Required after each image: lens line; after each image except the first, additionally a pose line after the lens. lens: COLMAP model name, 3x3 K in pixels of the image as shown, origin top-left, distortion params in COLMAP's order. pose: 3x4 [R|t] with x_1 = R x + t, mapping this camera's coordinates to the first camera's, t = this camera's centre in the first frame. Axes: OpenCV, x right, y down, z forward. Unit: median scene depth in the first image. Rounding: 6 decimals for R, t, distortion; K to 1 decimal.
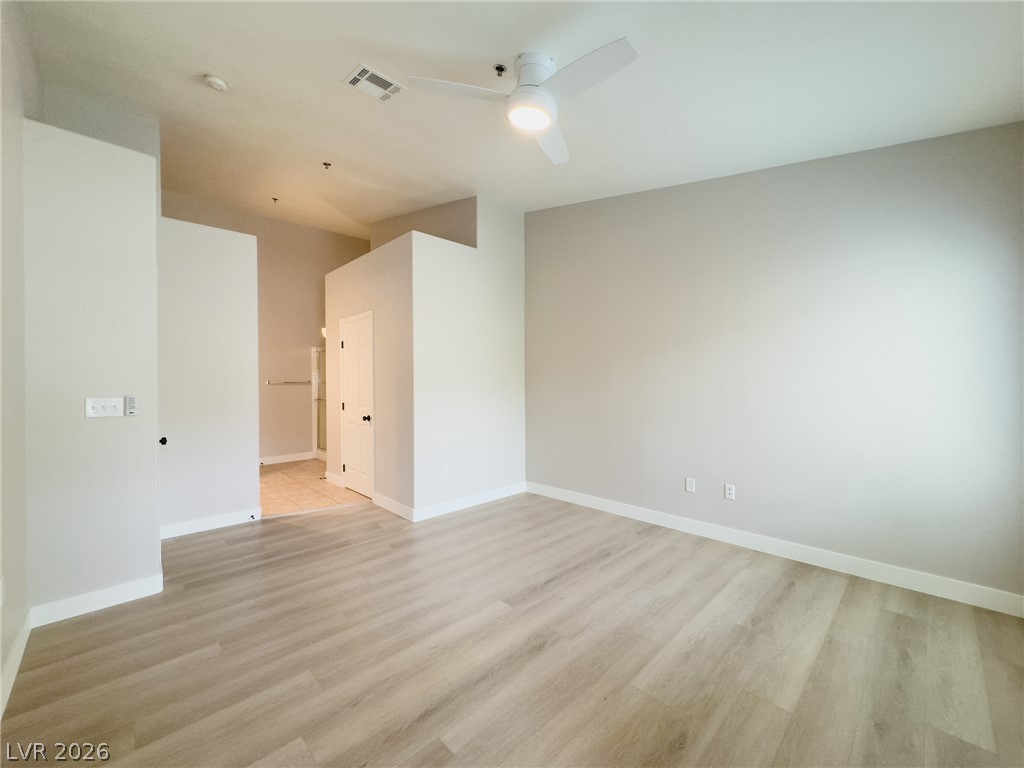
lens RADIAL K [[408.4, 0, 515.8], [0, 408.4, 380.8], [0, 0, 1]] dist [-0.000251, 0.000194]
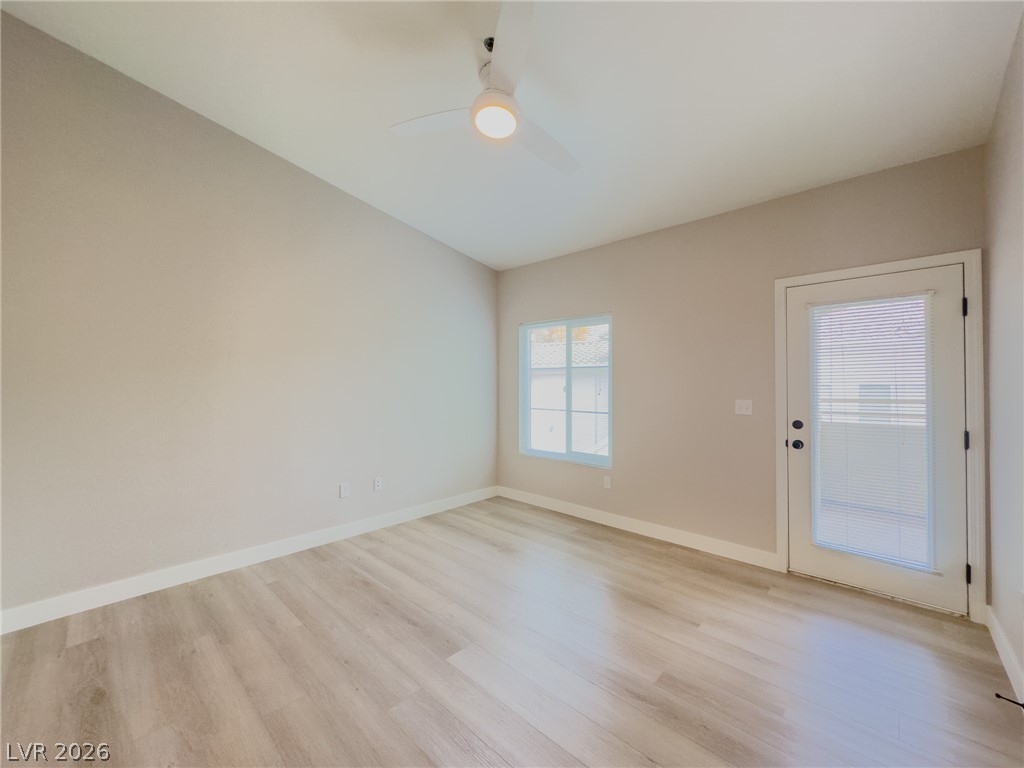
lens RADIAL K [[408.4, 0, 515.8], [0, 408.4, 380.8], [0, 0, 1]] dist [-0.000251, 0.000194]
pose [[-0.037894, 0.016143, 0.999151, -0.658941], [-0.000339, 0.999869, -0.016167, 0.004624], [-0.999282, -0.000951, -0.037884, 0.692173]]
